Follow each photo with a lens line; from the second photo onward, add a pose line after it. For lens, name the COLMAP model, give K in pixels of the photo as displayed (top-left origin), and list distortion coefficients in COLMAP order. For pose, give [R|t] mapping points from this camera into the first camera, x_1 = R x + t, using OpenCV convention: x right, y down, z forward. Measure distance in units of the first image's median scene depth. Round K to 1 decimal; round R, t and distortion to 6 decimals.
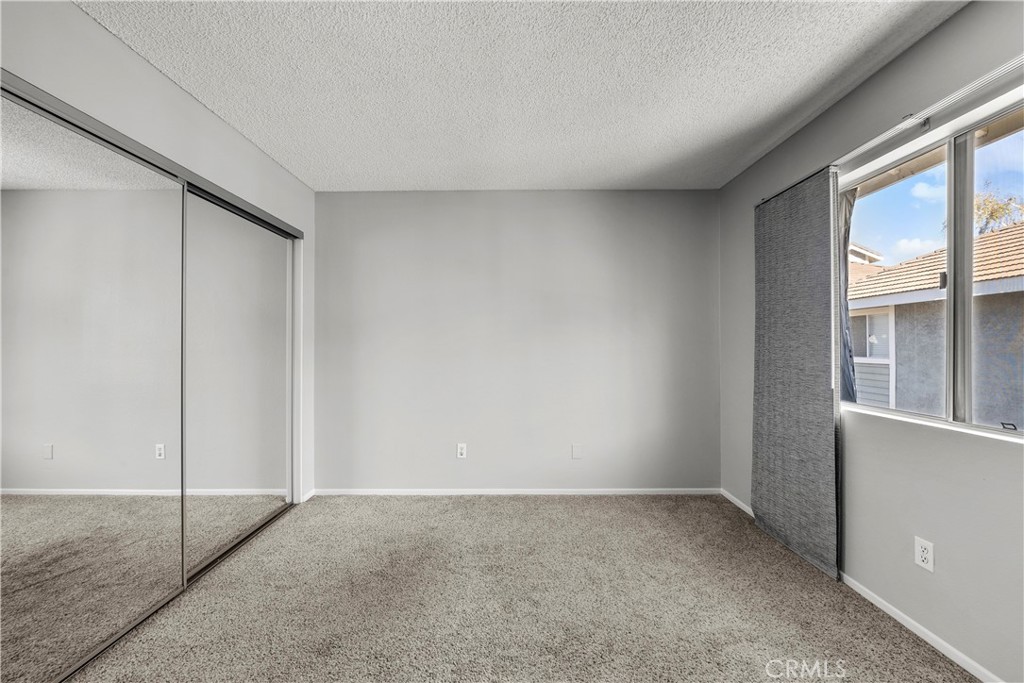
lens RADIAL K [[376.0, 0, 508.0], [0, 376.0, 347.1], [0, 0, 1]] dist [-0.007147, -0.000068]
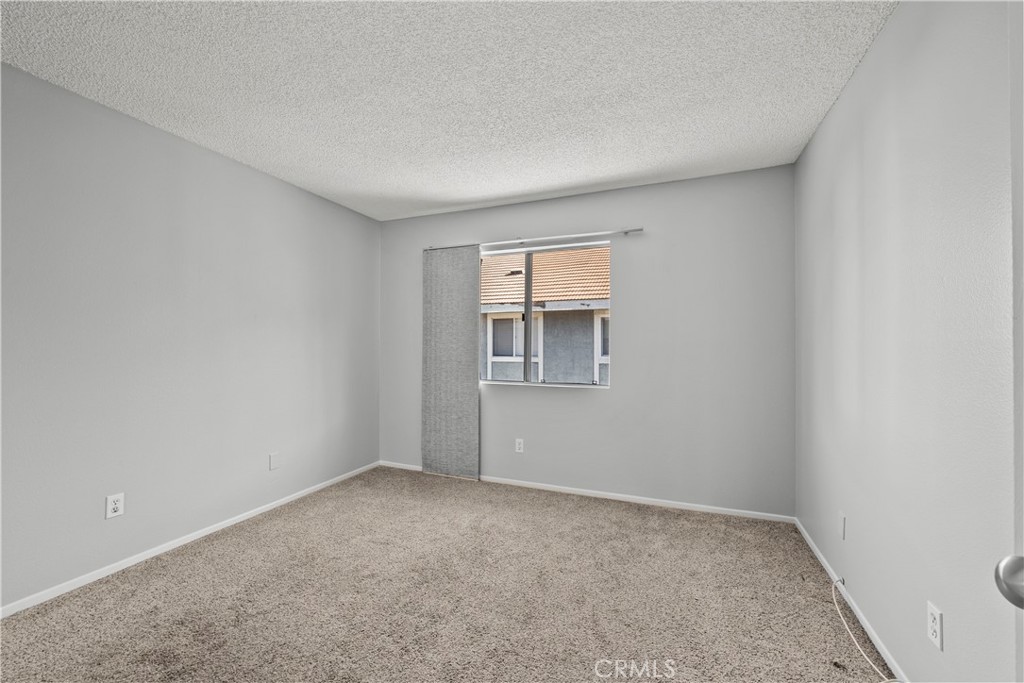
lens RADIAL K [[403.0, 0, 512.6], [0, 403.0, 345.3], [0, 0, 1]] dist [-0.001309, -0.000251]
pose [[0.373345, 0.003932, 0.927684, -0.664226], [-0.004188, 0.999988, -0.002553, -0.007982], [-0.927683, -0.002932, 0.373357, 0.113971]]
